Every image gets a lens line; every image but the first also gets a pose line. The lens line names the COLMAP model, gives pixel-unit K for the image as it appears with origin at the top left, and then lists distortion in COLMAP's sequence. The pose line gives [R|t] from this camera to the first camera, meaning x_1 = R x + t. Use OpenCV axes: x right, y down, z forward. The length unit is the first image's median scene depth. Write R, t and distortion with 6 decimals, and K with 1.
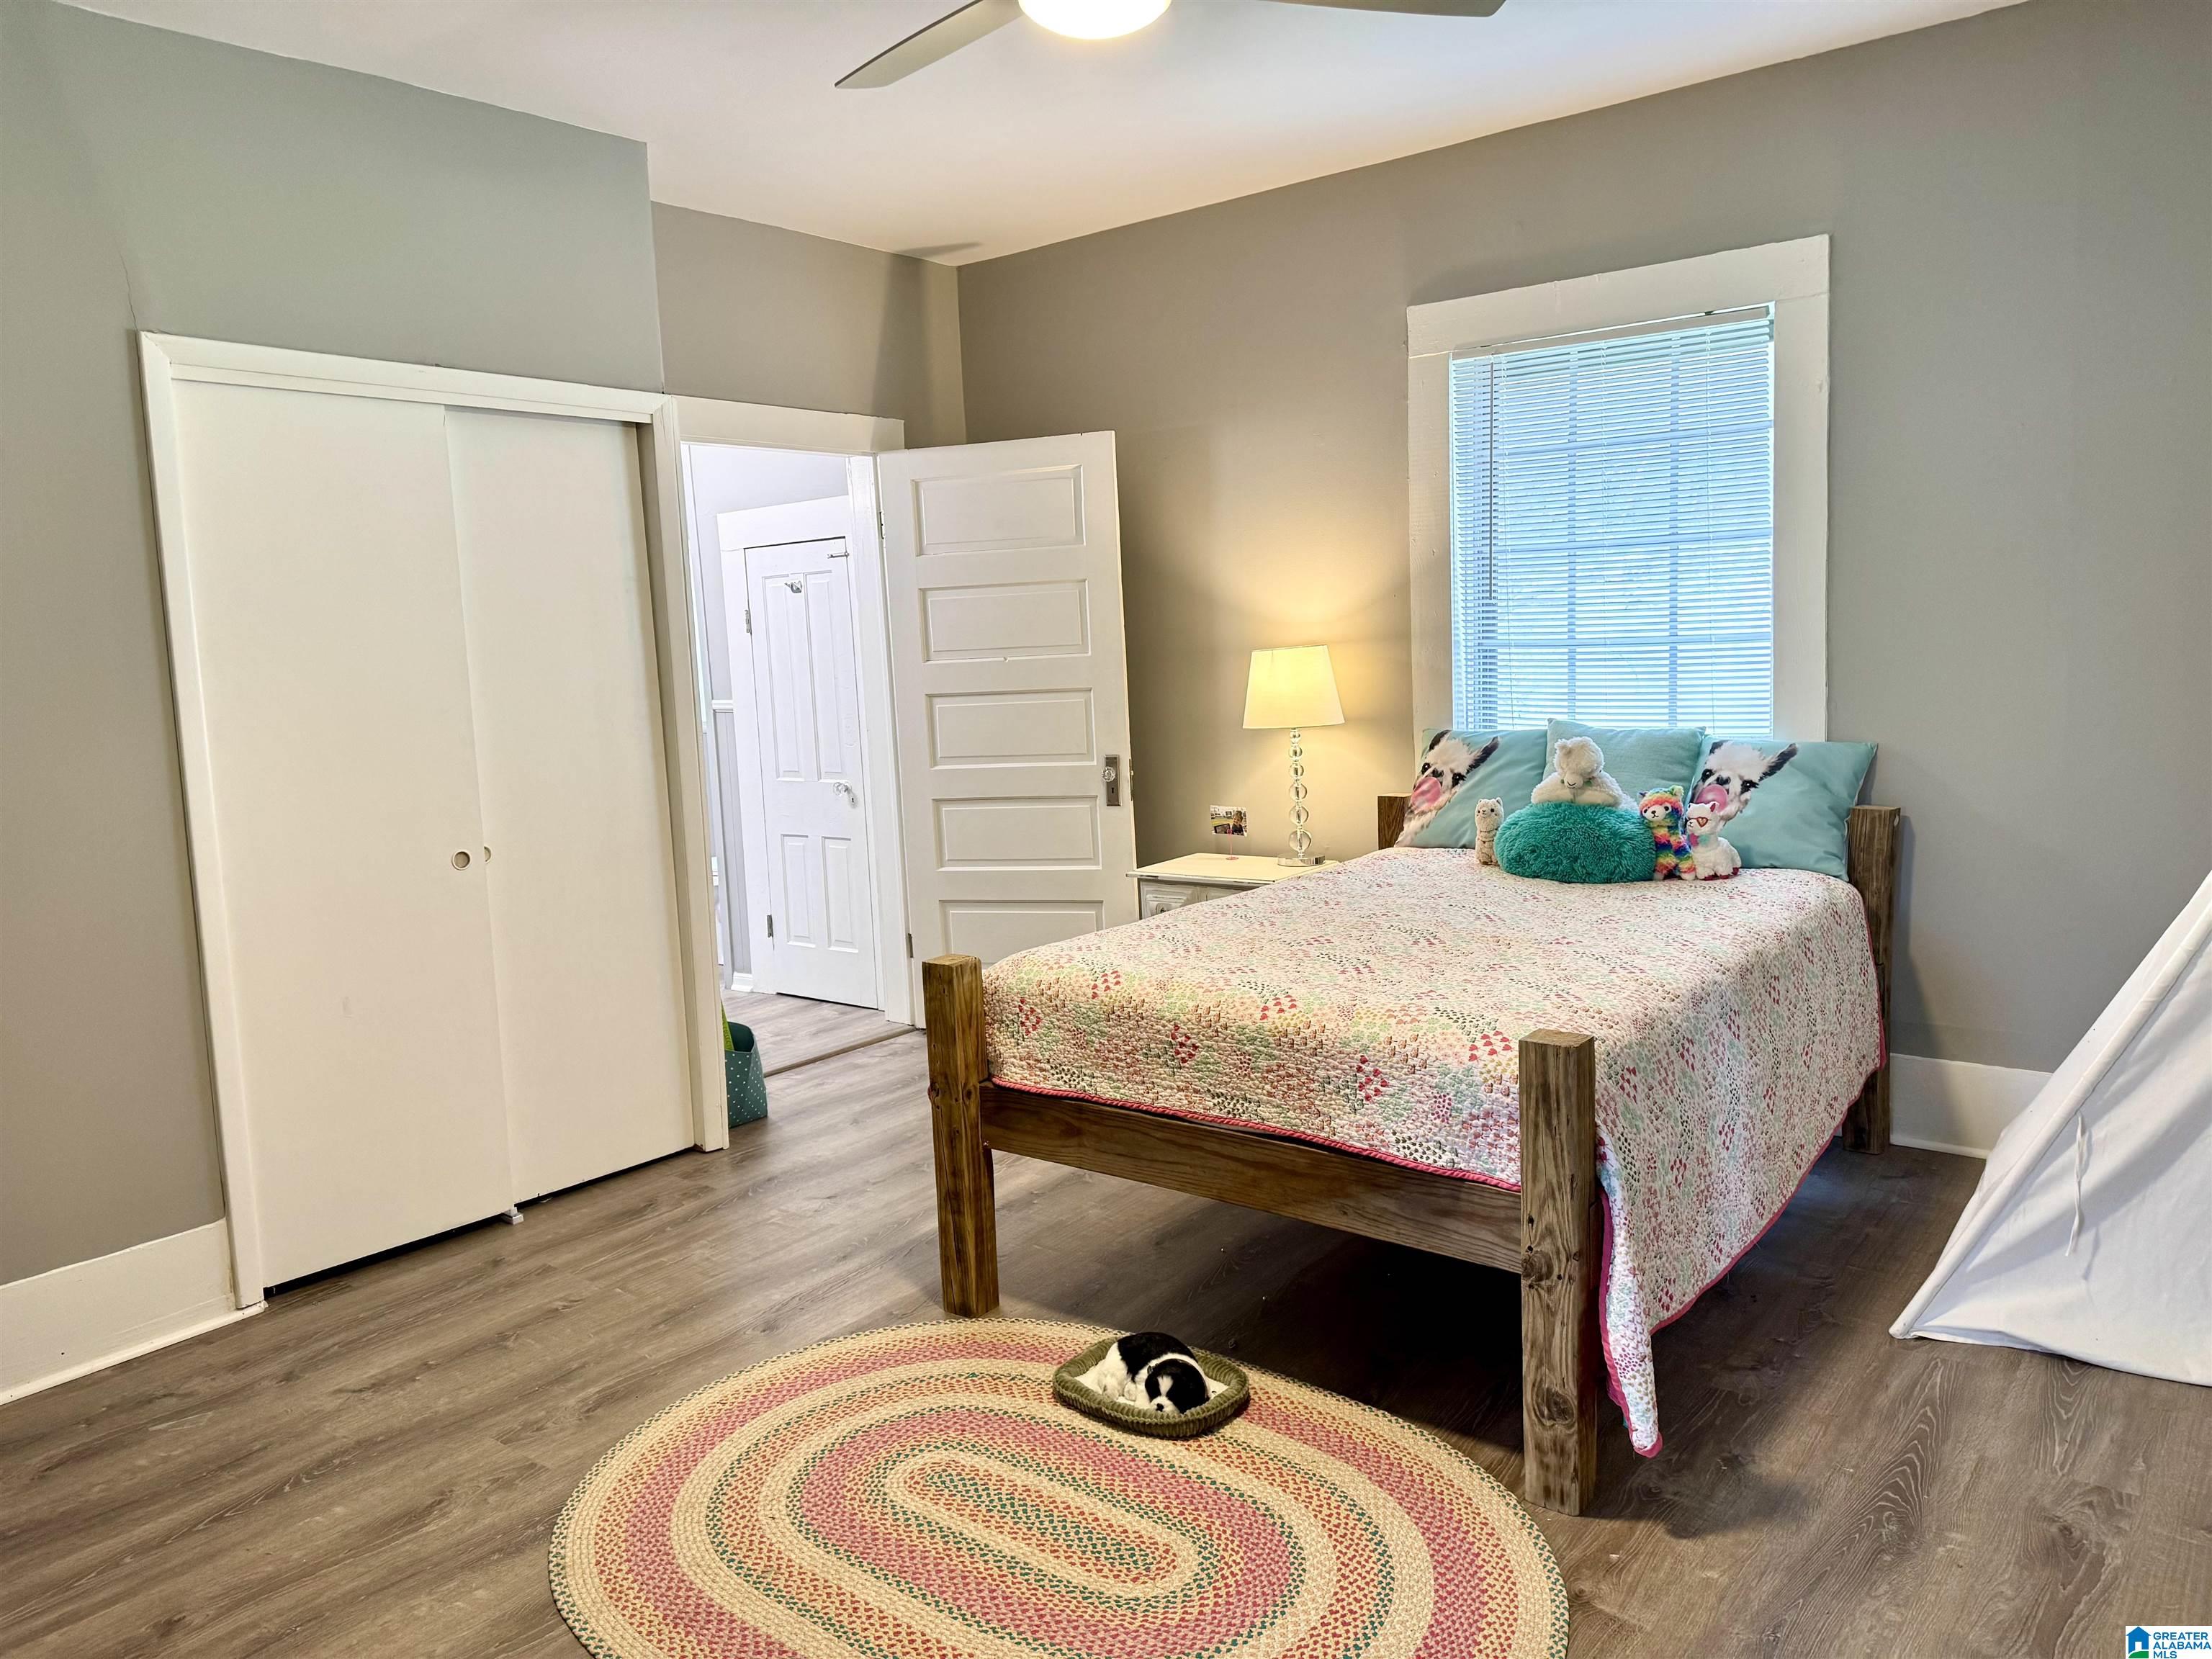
lens RADIAL K [[1526.9, 0, 1106.0], [0, 1526.9, 829.5], [0, 0, 1]] dist [0.105817, -0.097780]
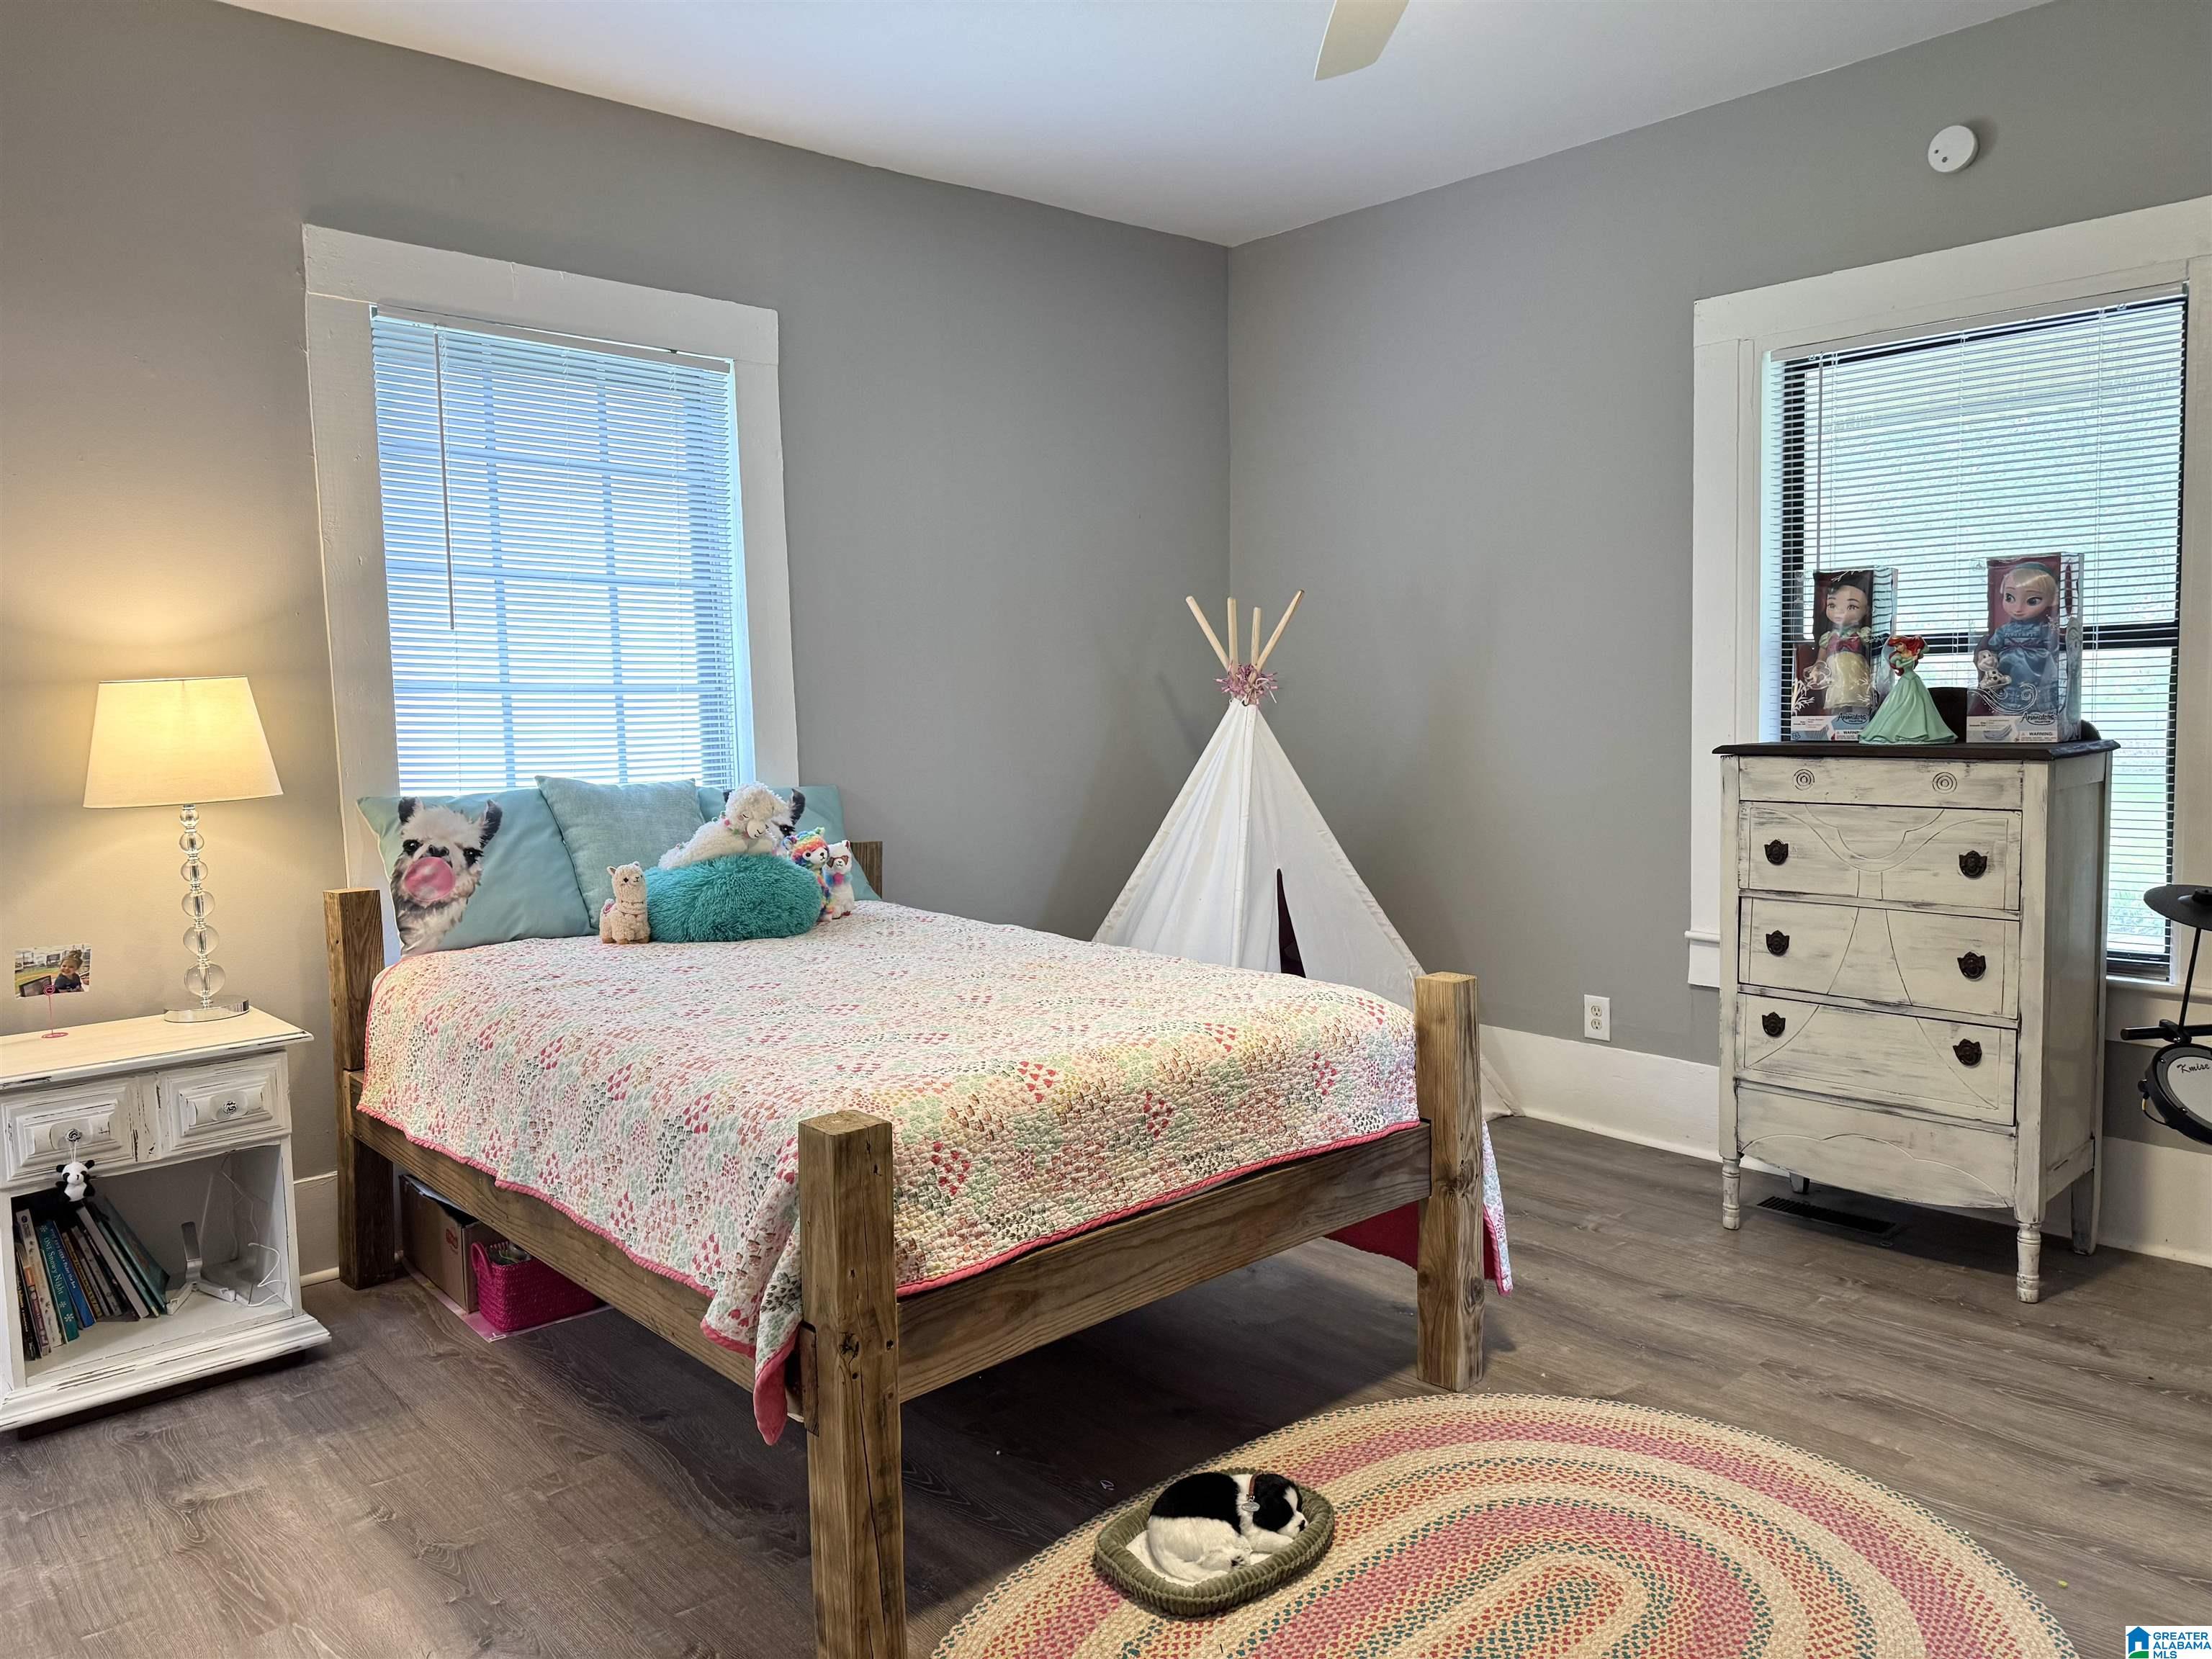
lens RADIAL K [[1566.7, 0, 1103.7], [0, 1566.7, 791.8], [0, 0, 1]] dist [0.117490, -0.168884]
pose [[0.185433, -0.036680, 0.981972, -0.783839], [0.135581, 0.990701, 0.011404, -0.045845], [-0.973259, 0.131022, 0.188682, 0.842838]]
